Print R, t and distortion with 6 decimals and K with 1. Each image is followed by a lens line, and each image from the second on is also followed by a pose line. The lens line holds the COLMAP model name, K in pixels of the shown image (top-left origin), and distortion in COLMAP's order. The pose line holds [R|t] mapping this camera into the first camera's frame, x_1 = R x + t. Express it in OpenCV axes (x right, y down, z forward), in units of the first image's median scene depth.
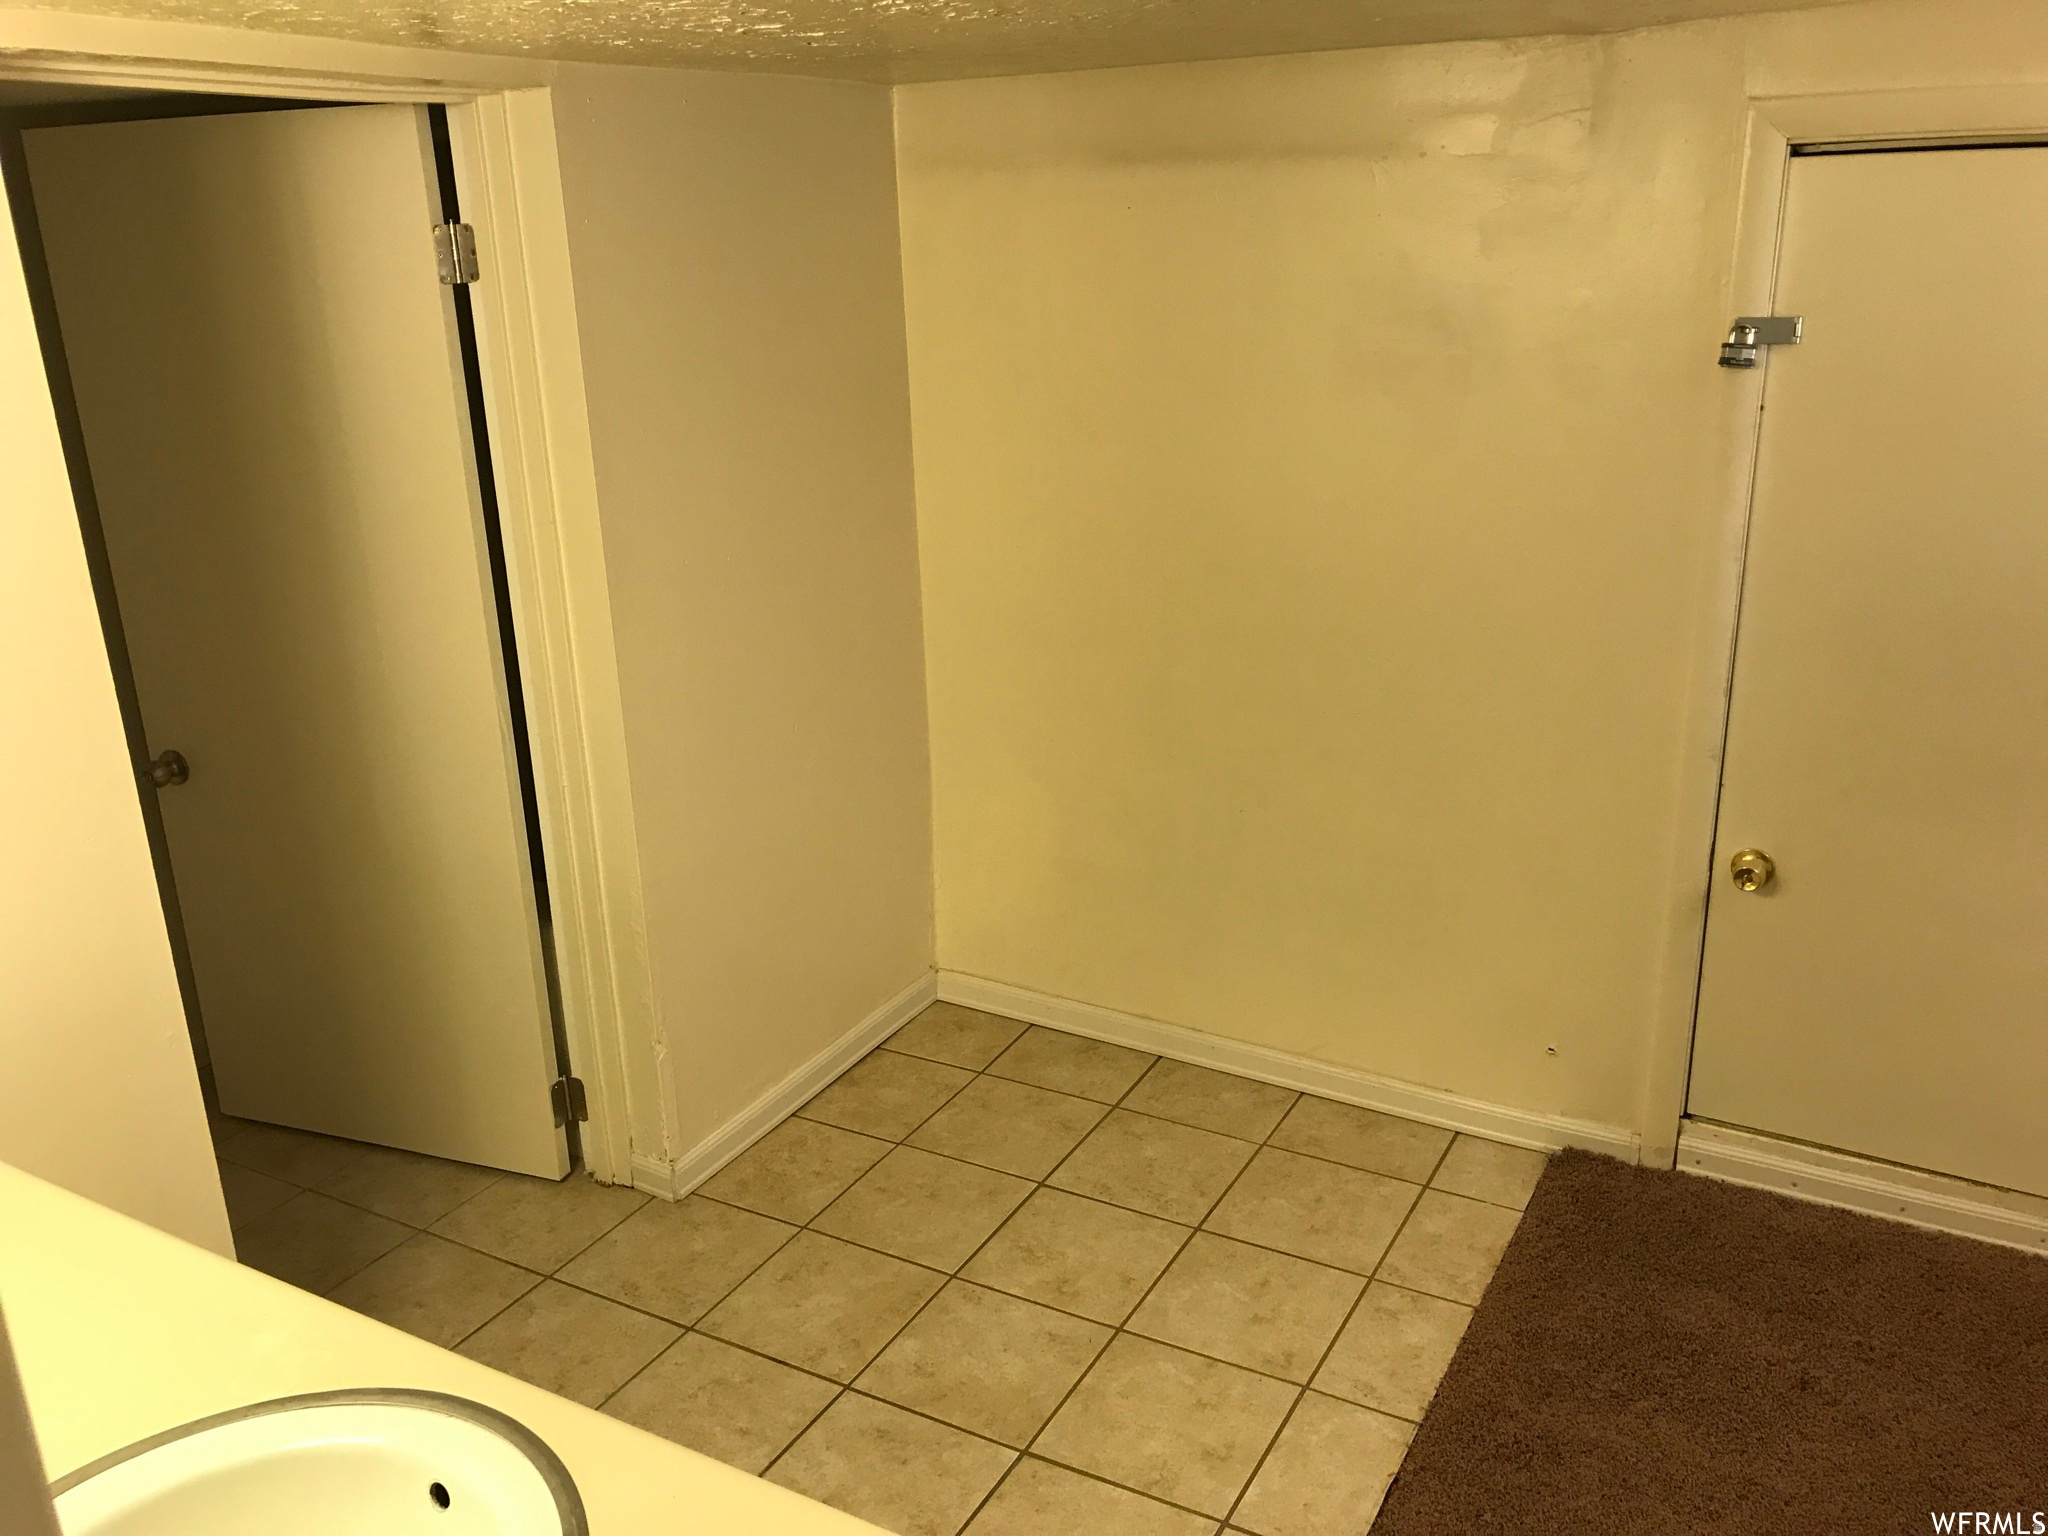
lens RADIAL K [[1683.5, 0, 1025.0], [0, 1683.5, 775.0], [0, 0, 1]] dist [0.037317, -0.034805]
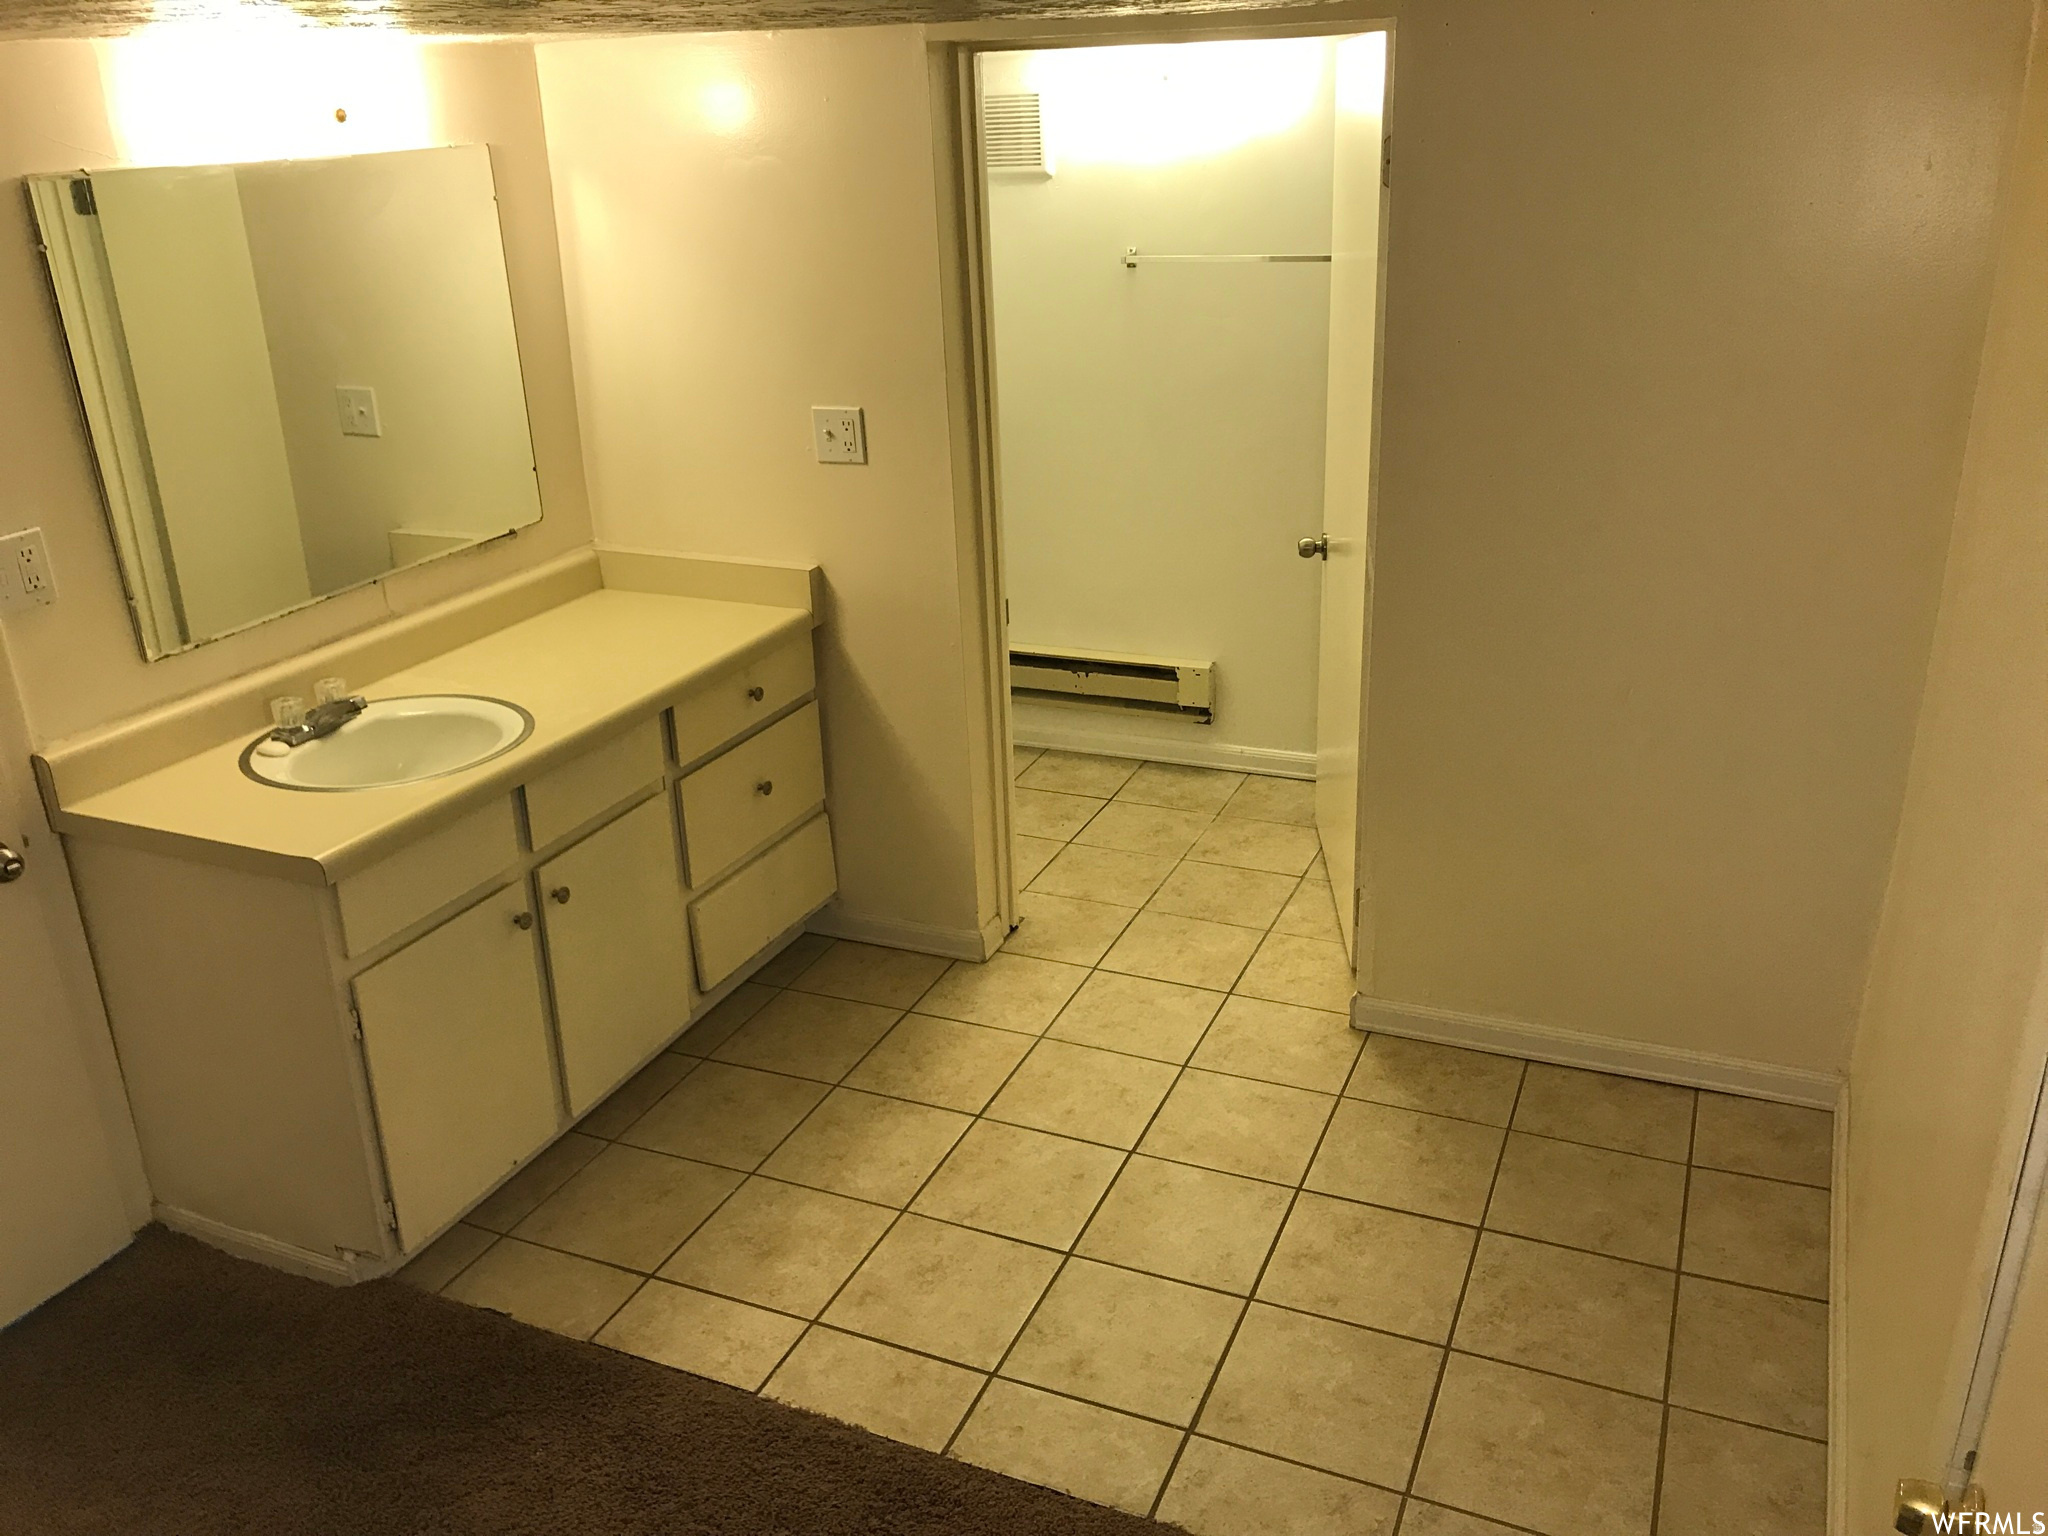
lens RADIAL K [[1683.5, 0, 1031.7], [0, 1683.5, 765.6], [0, 0, 1]] dist [0.037317, -0.034805]
pose [[0.115030, 0.402071, -0.908354, 0.682113], [-0.293387, 0.887383, 0.355634, -0.226599], [0.949048, 0.225591, 0.220038, 0.476982]]
